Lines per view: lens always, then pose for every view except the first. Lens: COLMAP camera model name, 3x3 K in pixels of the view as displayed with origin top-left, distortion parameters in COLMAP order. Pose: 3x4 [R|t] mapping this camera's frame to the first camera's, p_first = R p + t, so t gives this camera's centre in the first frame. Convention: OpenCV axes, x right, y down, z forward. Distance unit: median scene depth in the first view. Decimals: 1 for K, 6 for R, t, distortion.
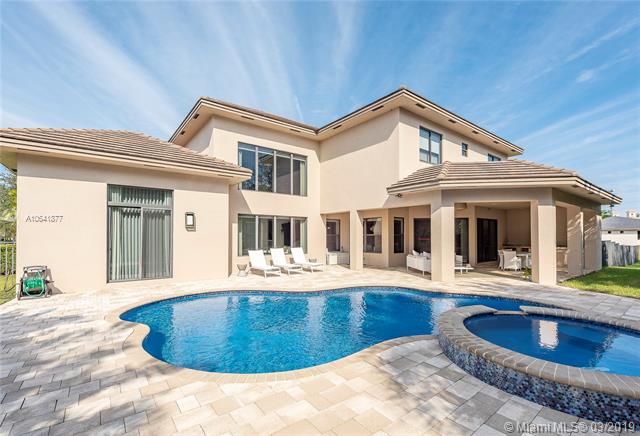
lens RADIAL K [[300.7, 0, 337.1], [0, 300.7, 240.9], [0, 0, 1]] dist [0.000816, -0.000201]
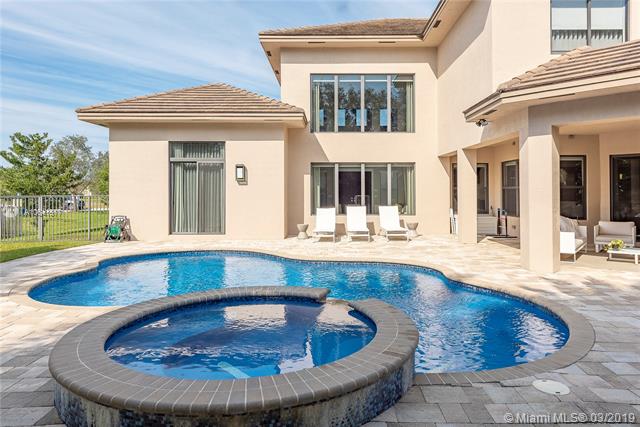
lens RADIAL K [[441.2, 0, 320.5], [0, 441.2, 209.2], [0, 0, 1]] dist [0.007957, 0.000470]
pose [[0.773326, 0.023381, -0.633577, 0.489636], [-0.007058, 0.999575, 0.028272, 0.001412], [0.633969, -0.017391, 0.773163, 0.098469]]
